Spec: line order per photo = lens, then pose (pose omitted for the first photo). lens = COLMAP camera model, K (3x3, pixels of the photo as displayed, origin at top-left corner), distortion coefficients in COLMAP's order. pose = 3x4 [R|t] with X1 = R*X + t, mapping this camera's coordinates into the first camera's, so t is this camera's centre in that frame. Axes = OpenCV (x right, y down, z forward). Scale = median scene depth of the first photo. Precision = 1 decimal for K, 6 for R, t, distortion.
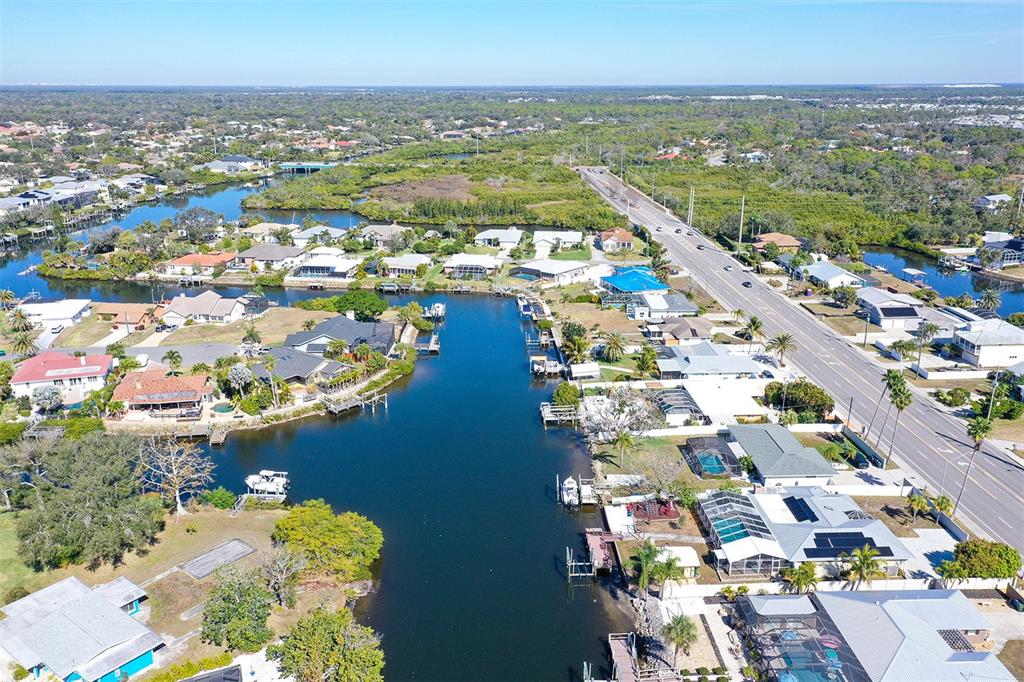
lens RADIAL K [[820.3, 0, 512.0], [0, 820.3, 341.0], [0, 0, 1]] dist [0.008190, 0.008020]
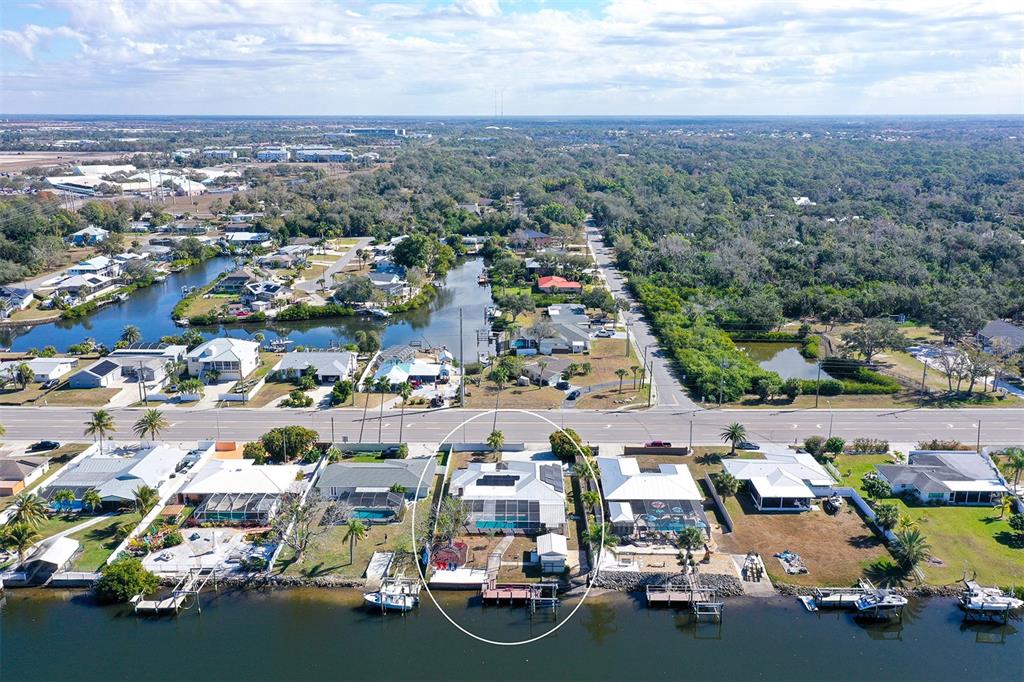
lens RADIAL K [[820.3, 0, 512.0], [0, 820.3, 341.0], [0, 0, 1]] dist [0.008190, 0.008020]
pose [[0.065695, -0.264533, 0.962136, -0.572138], [0.301285, 0.924476, 0.233606, -0.199963], [-0.951268, 0.274531, 0.140433, 0.548348]]
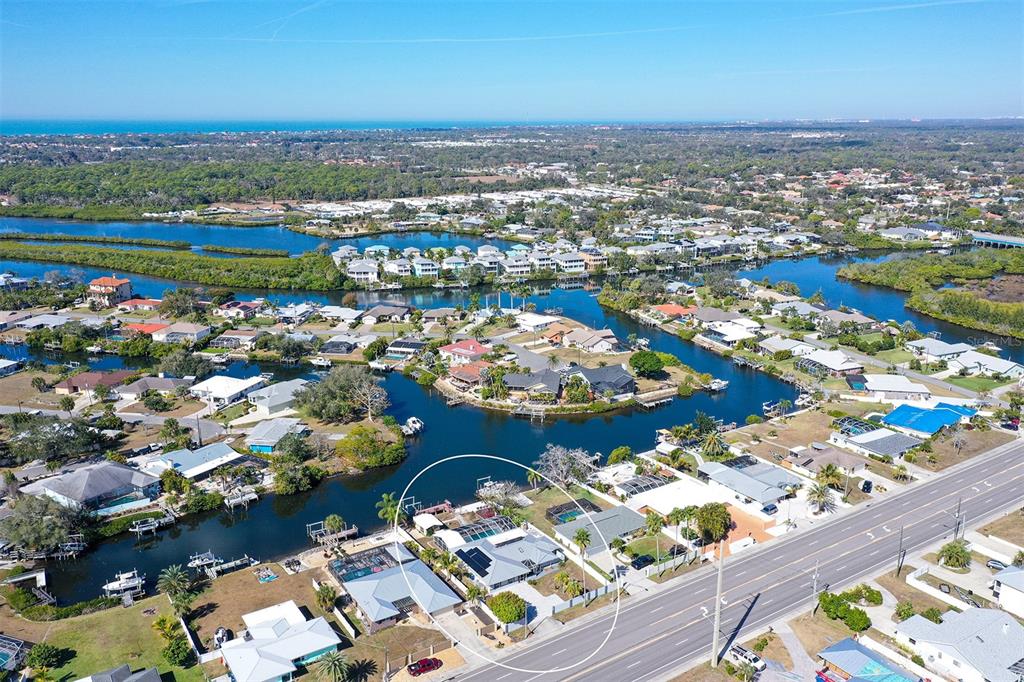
lens RADIAL K [[820.3, 0, 512.0], [0, 820.3, 341.0], [0, 0, 1]] dist [0.008190, 0.008020]
pose [[0.510871, 0.226463, -0.829292, 1.083362], [-0.258286, 0.960541, 0.103193, -0.213003], [0.819939, 0.161476, 0.549205, 0.101830]]
